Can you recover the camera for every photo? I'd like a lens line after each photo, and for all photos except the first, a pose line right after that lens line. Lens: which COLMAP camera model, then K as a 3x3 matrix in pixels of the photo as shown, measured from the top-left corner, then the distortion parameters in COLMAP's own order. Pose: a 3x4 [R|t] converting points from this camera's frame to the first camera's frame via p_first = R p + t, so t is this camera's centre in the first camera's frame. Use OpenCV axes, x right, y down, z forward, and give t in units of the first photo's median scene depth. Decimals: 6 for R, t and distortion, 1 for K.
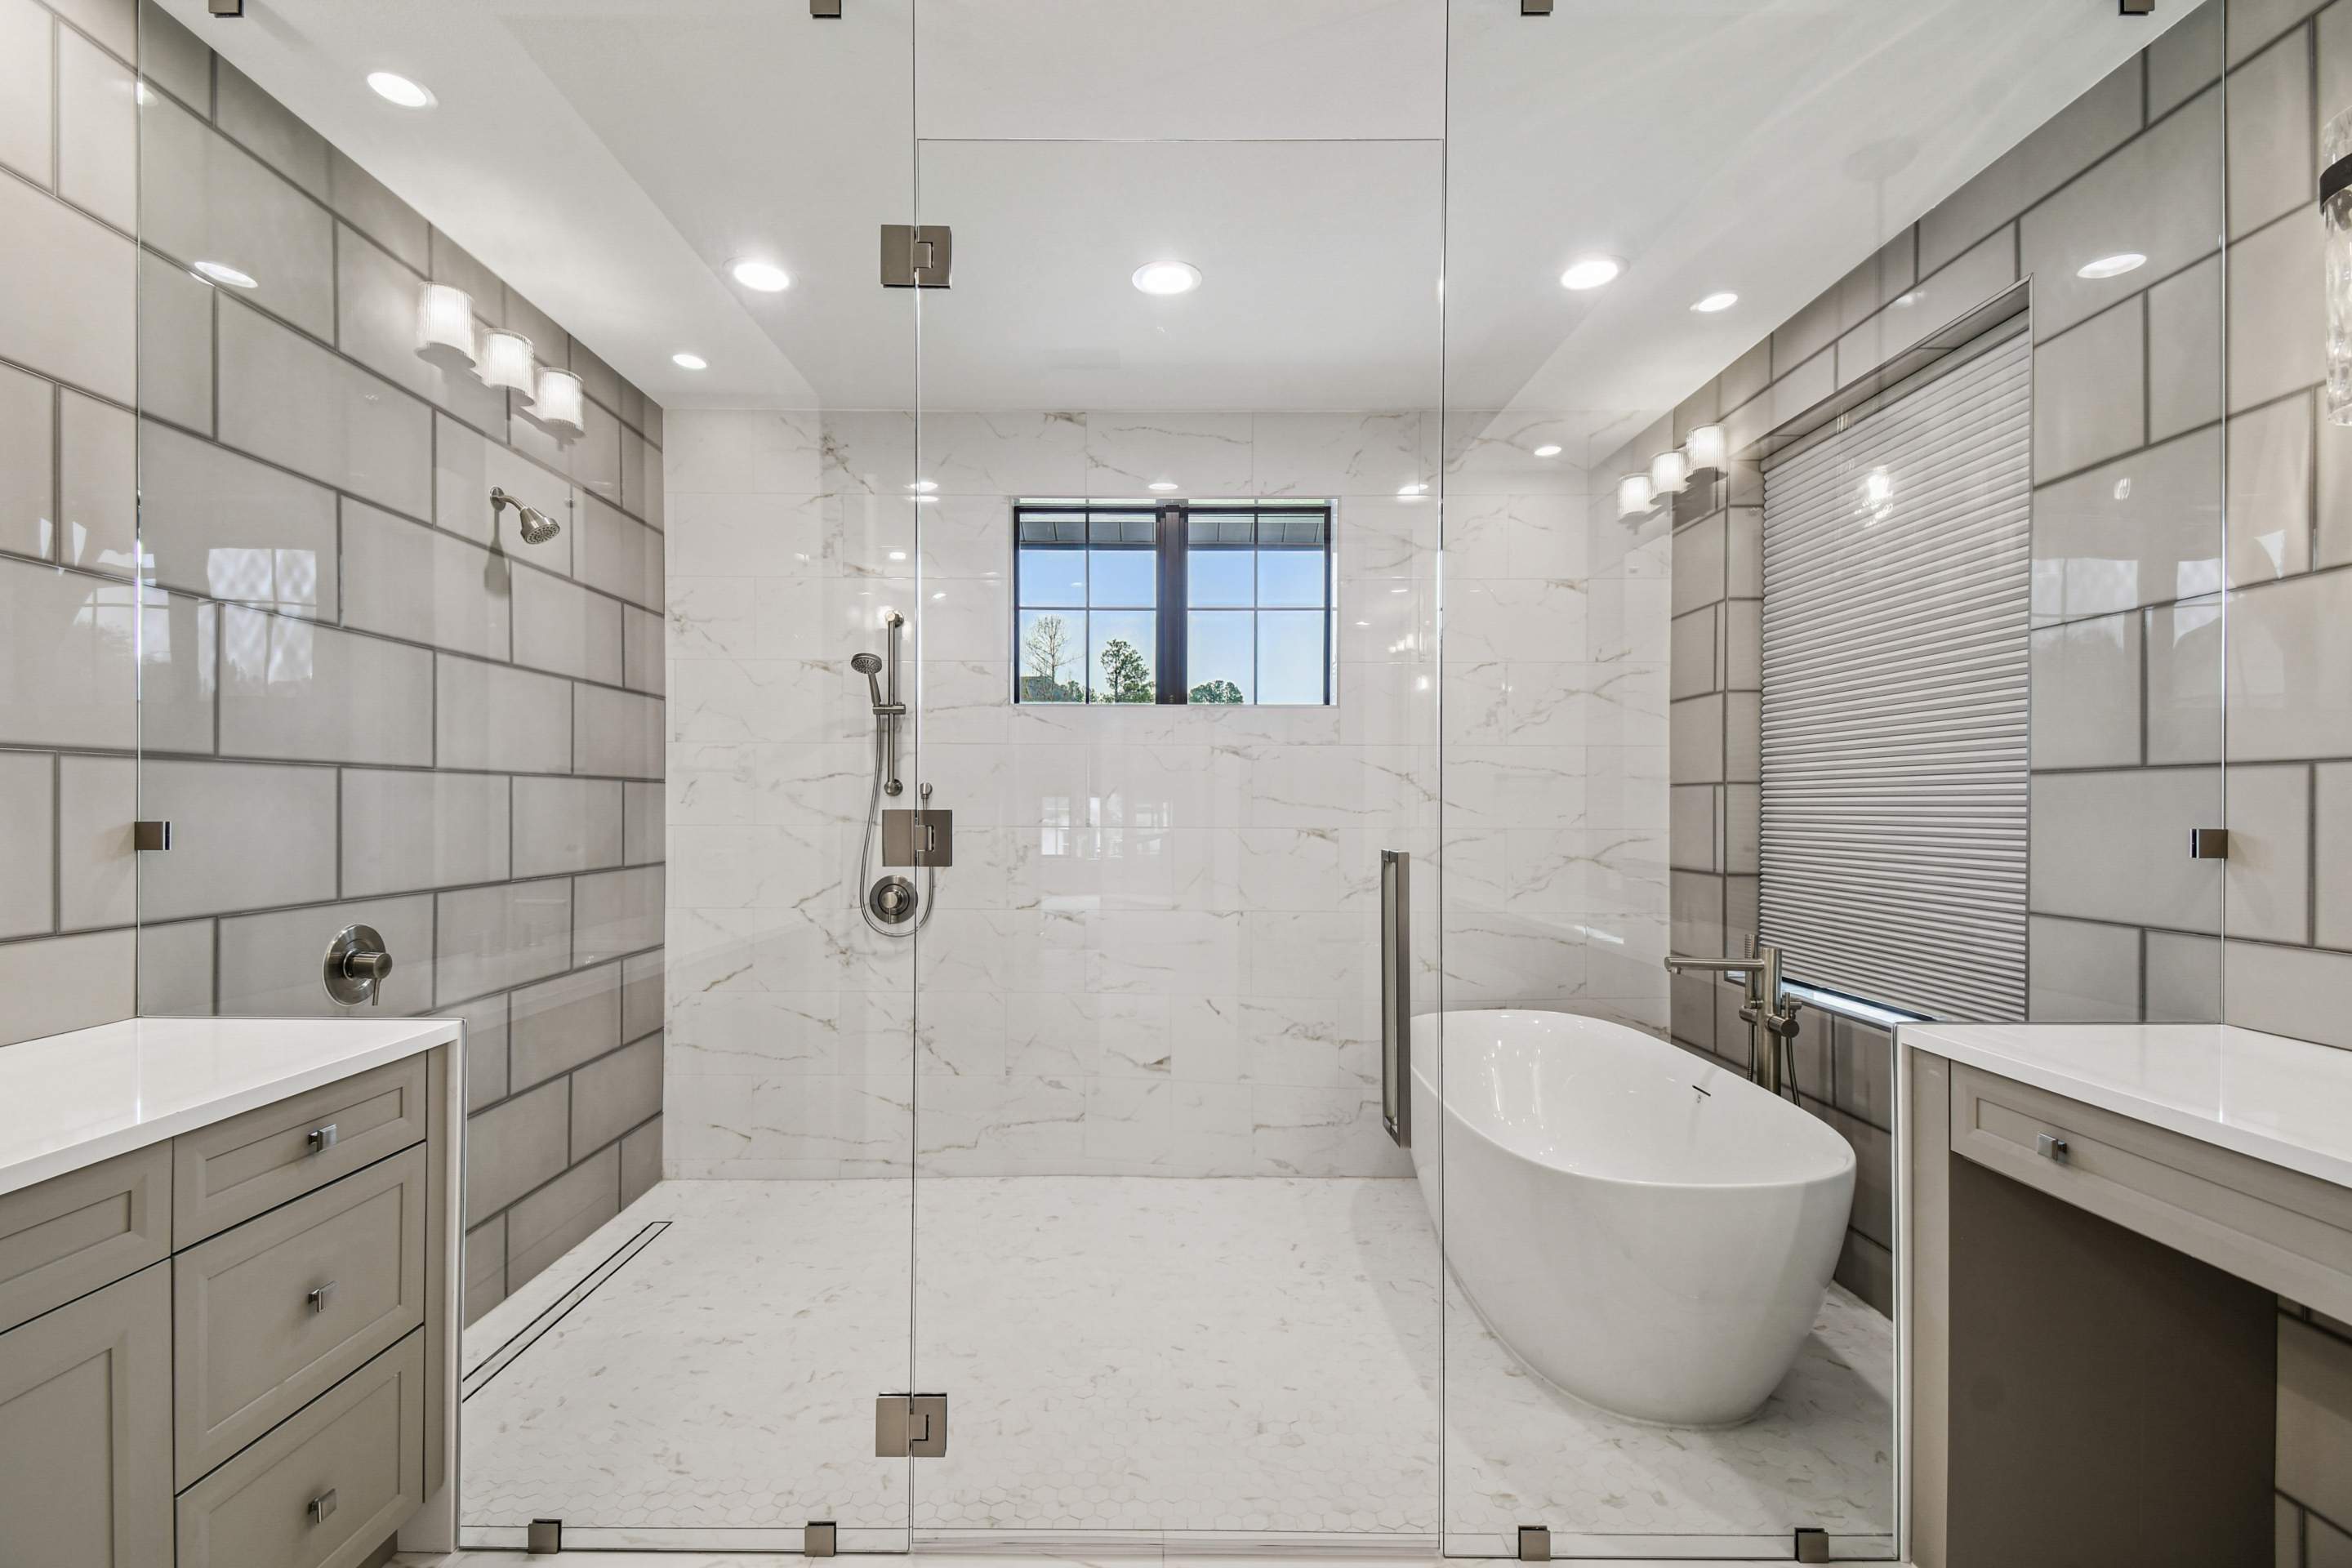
lens RADIAL K [[1048.9, 0, 1147.3], [0, 1048.9, 798.3], [0, 0, 1]] dist [0.052331, -0.027816]
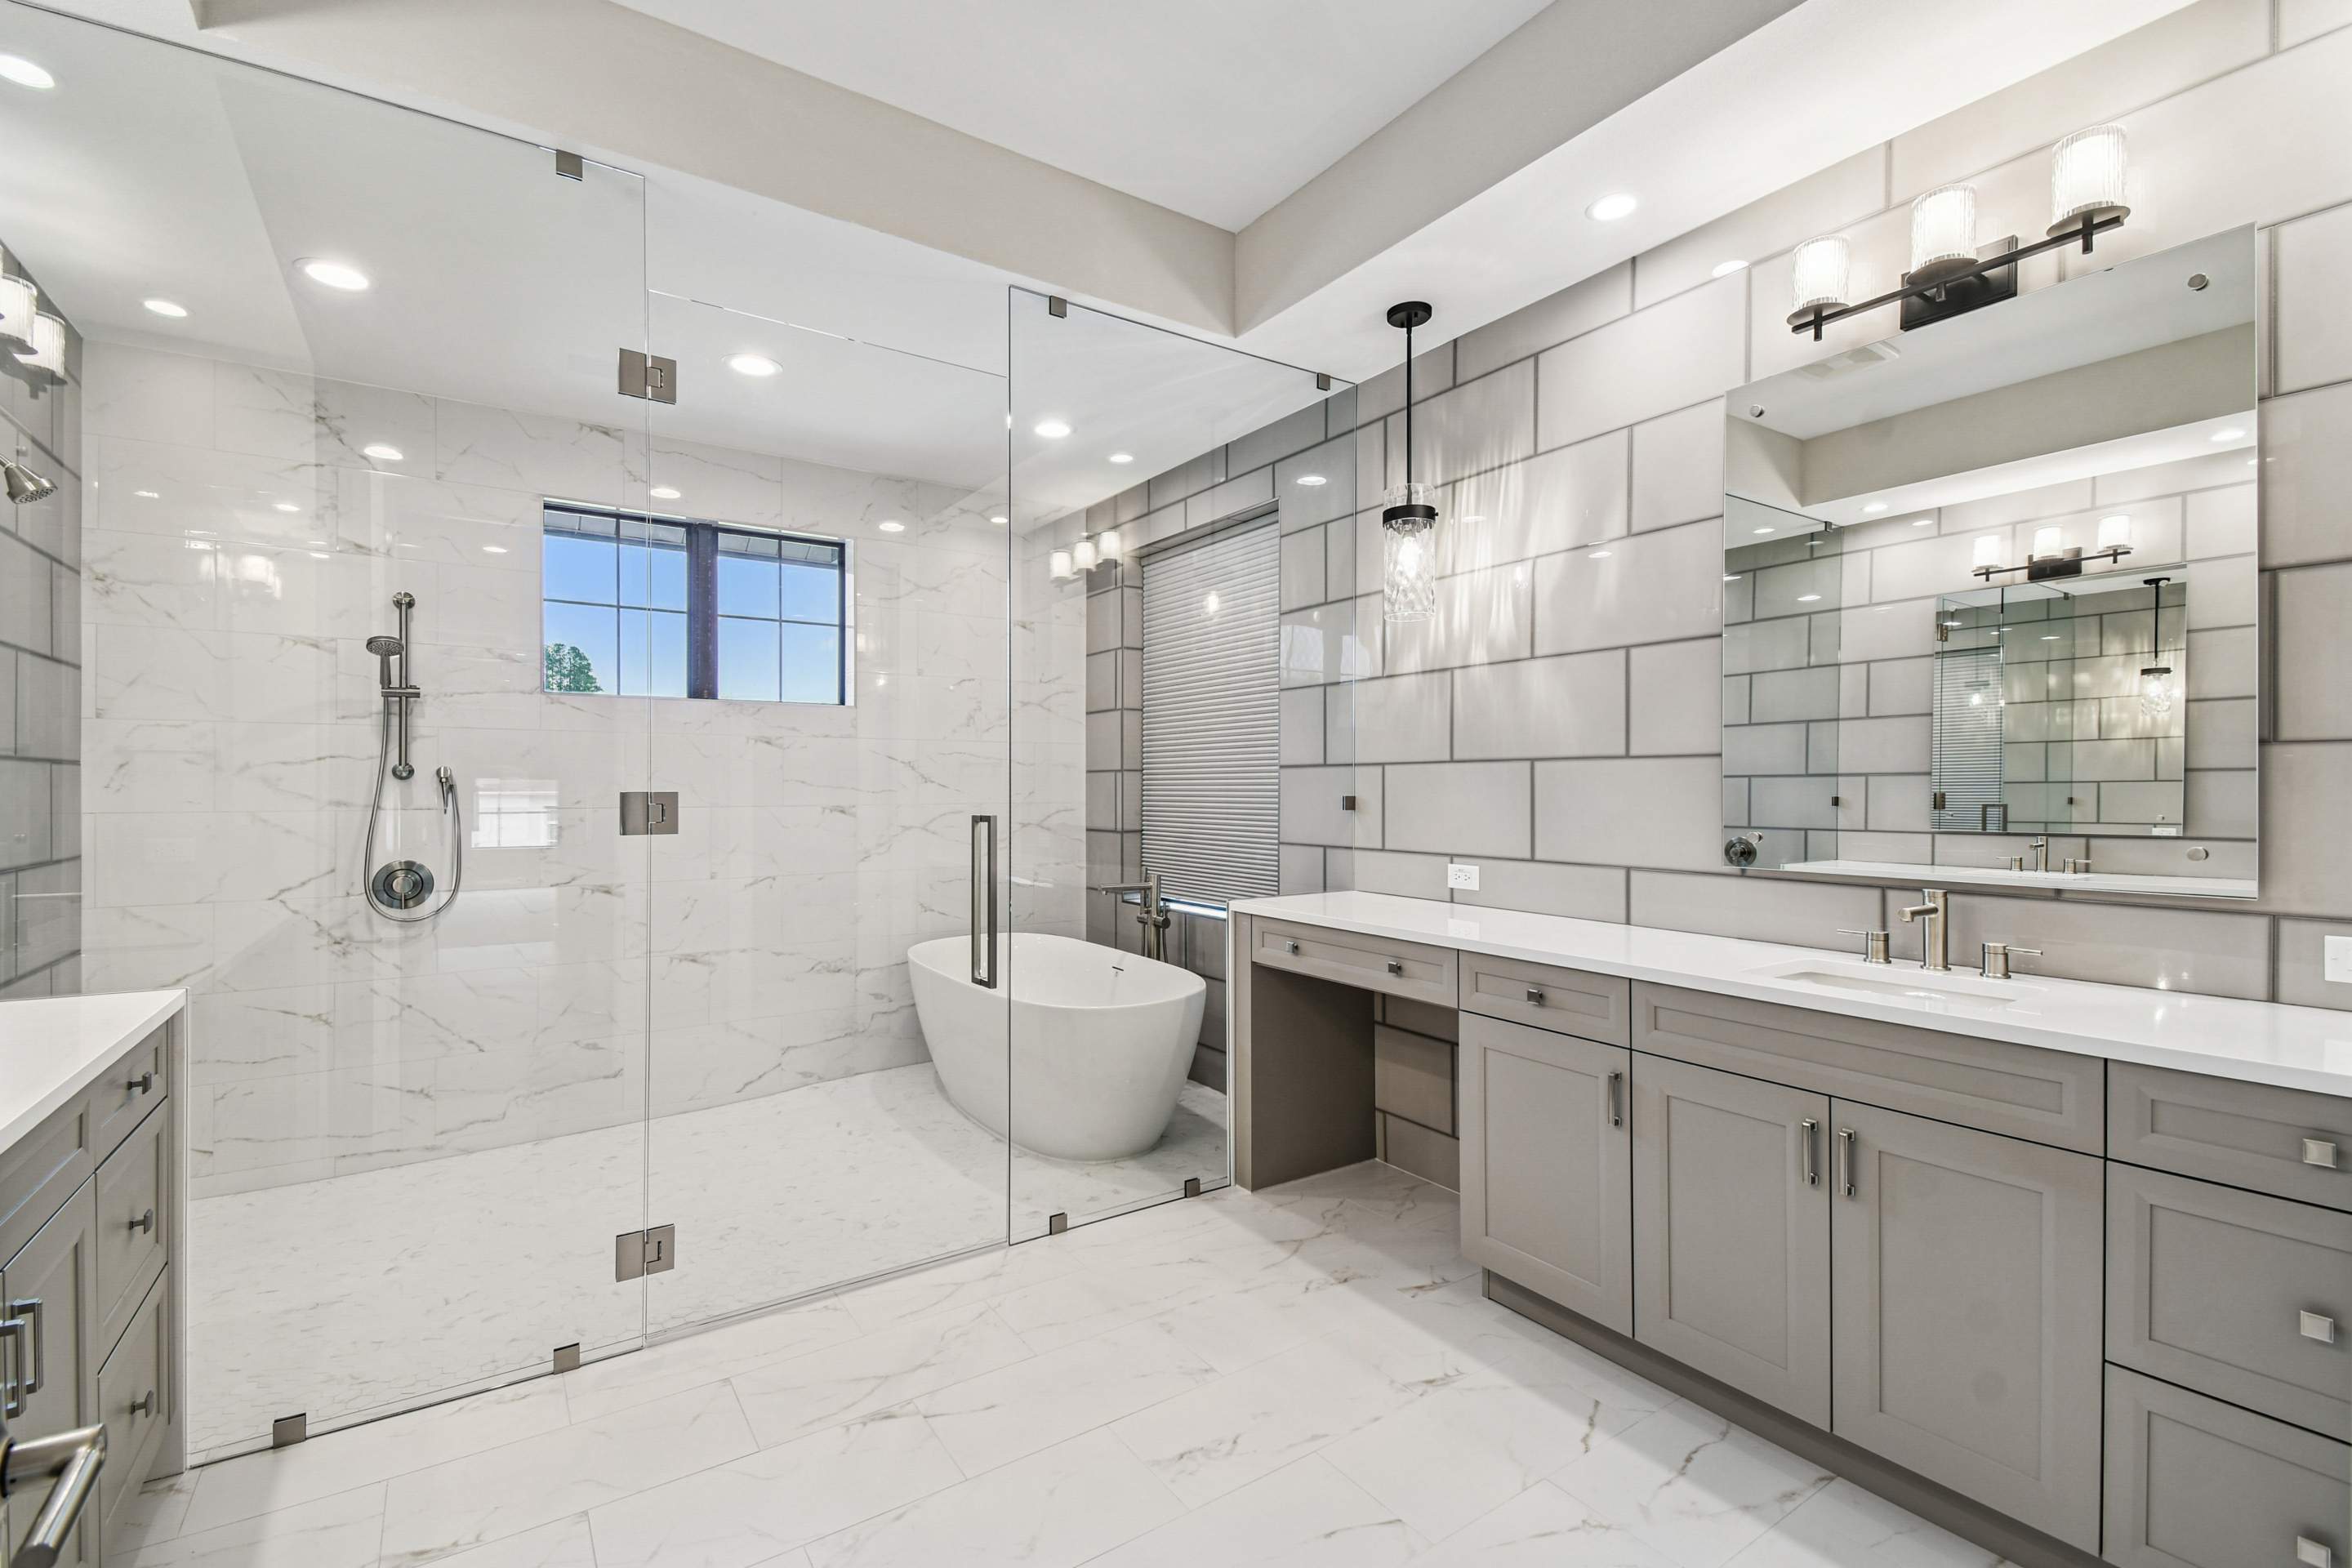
lens RADIAL K [[1041.5, 0, 1153.0], [0, 1041.5, 770.8], [0, 0, 1]] dist [0.053539, -0.024183]
pose [[0.835097, 0.003738, 0.550091, -0.241154], [0.000777, 0.999968, -0.007974, -0.002361], [-0.550103, 0.007086, 0.835067, -0.263531]]
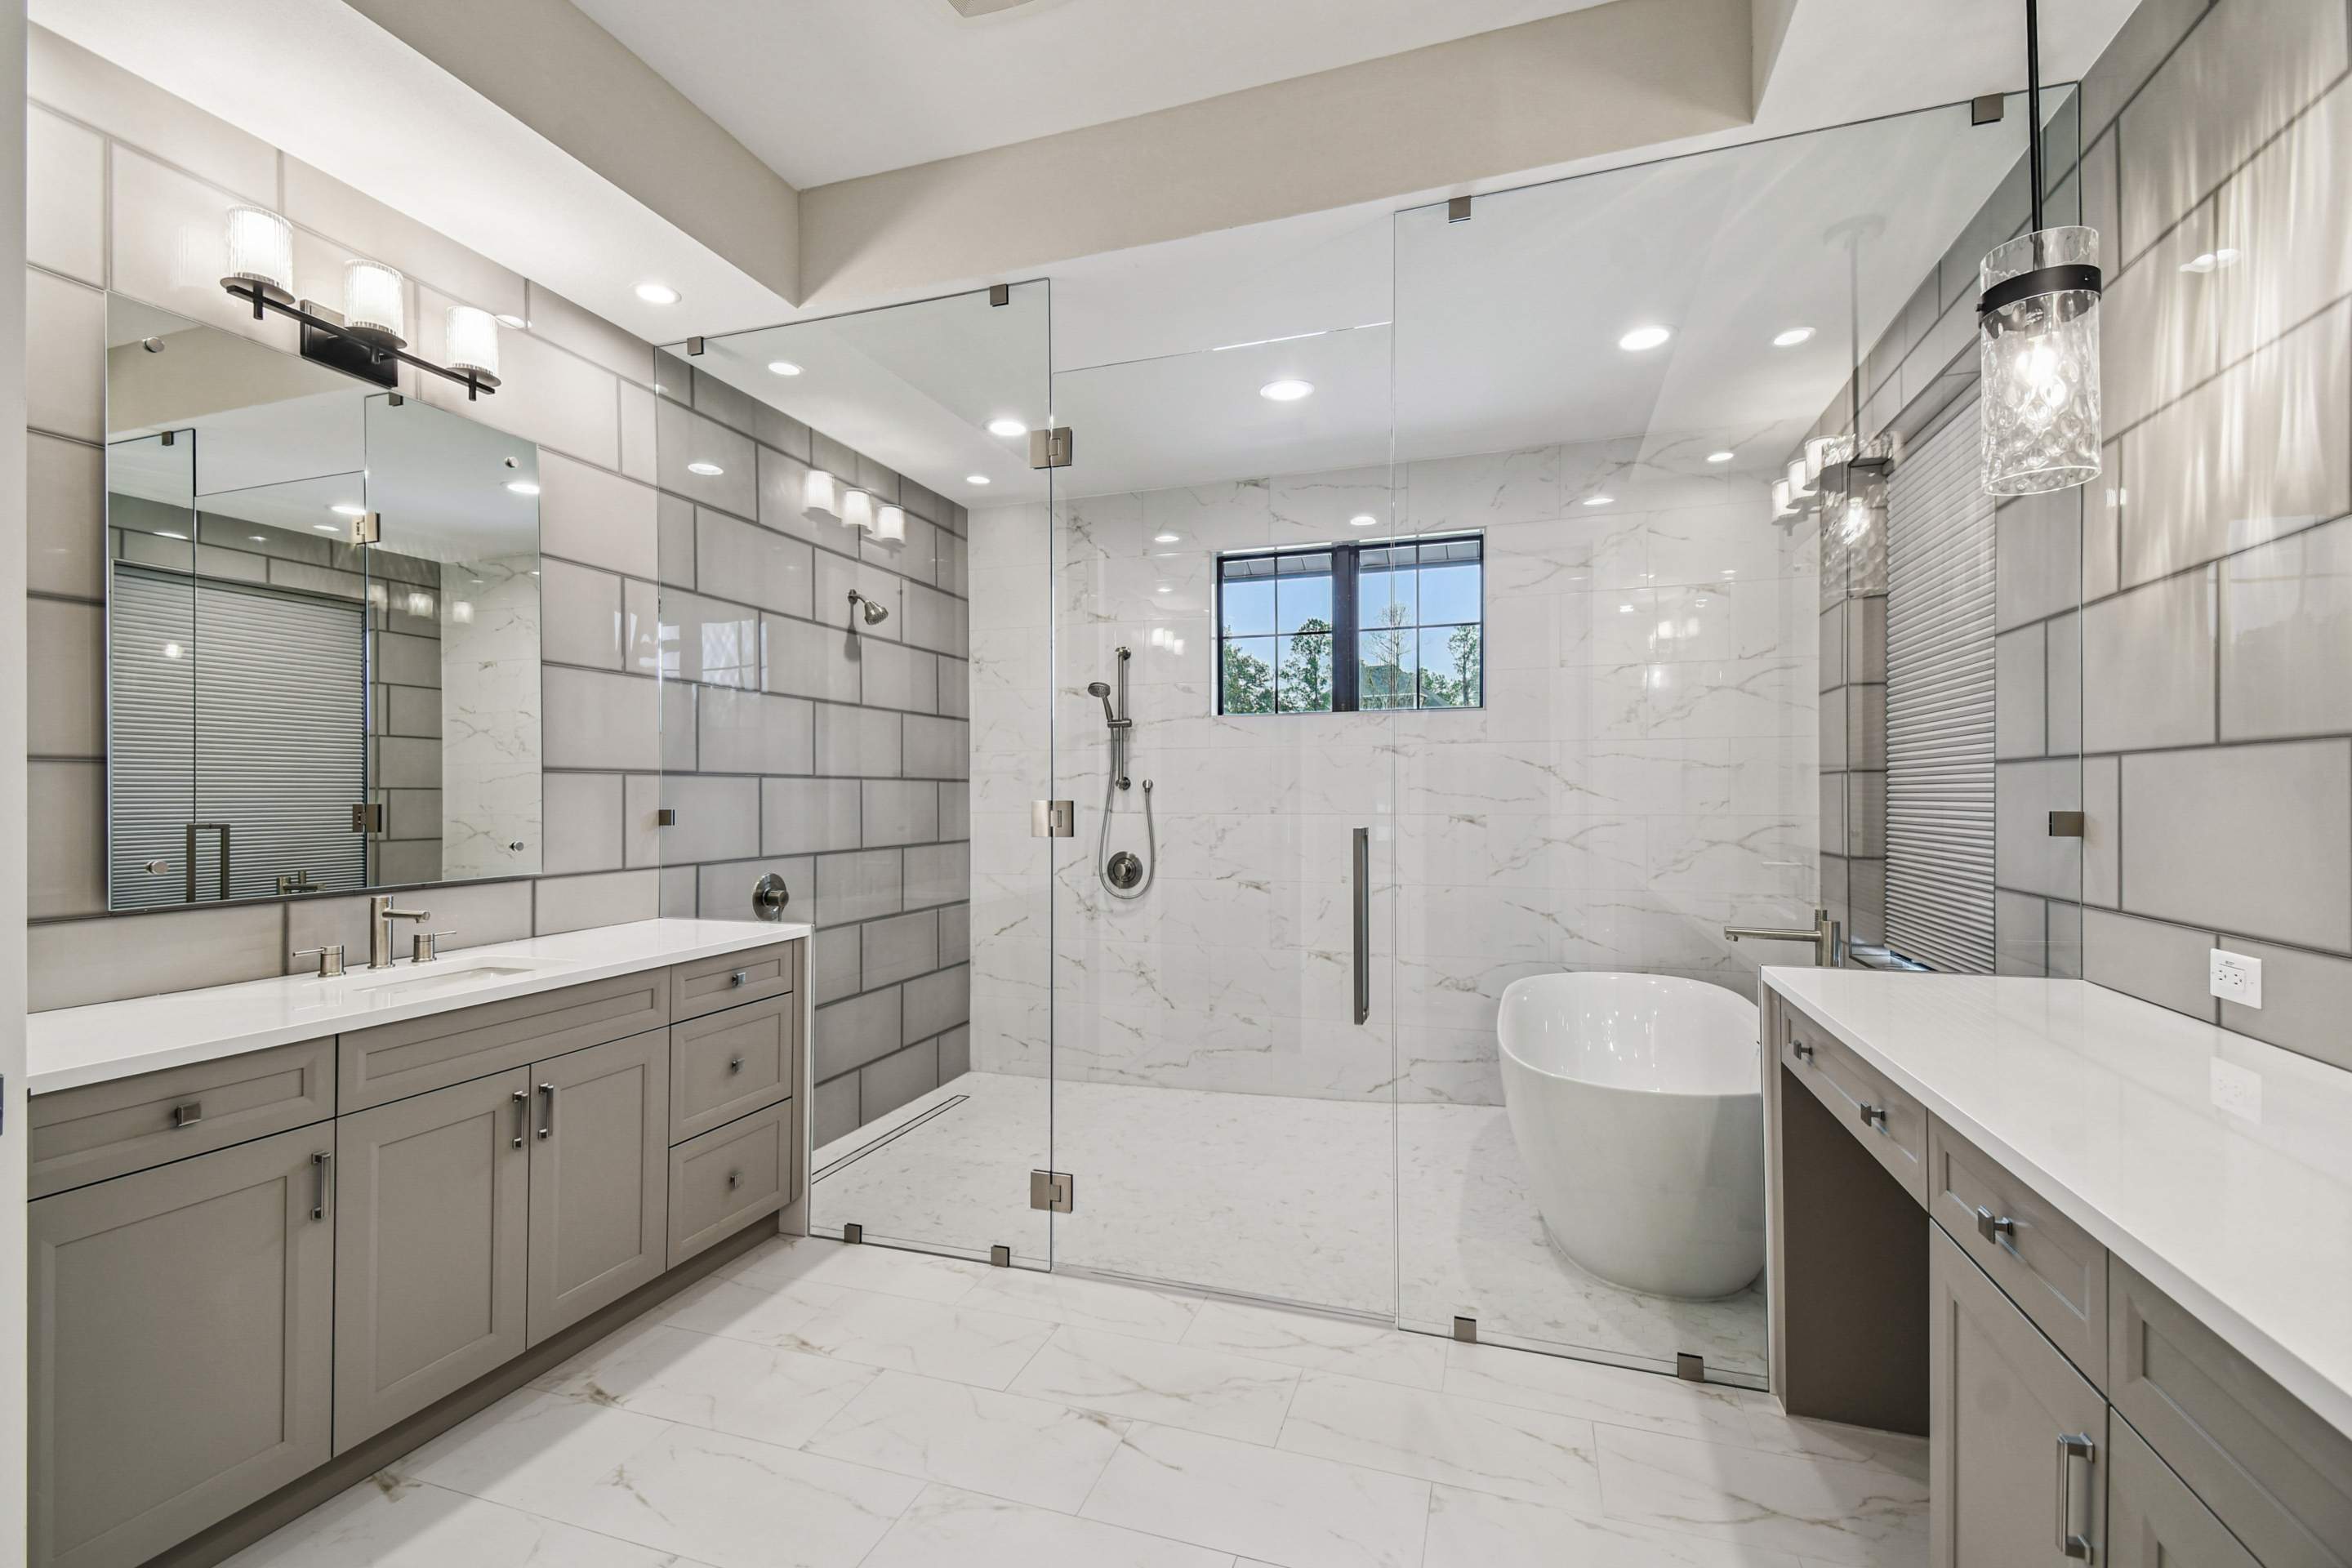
lens RADIAL K [[1039.9, 0, 1151.2], [0, 1039.9, 779.3], [0, 0, 1]] dist [0.057472, -0.022723]
pose [[0.945986, -0.012235, -0.323976, 0.243823], [0.009362, 0.999902, -0.010425, -0.001964], [0.324072, 0.006828, 0.946008, -0.239353]]
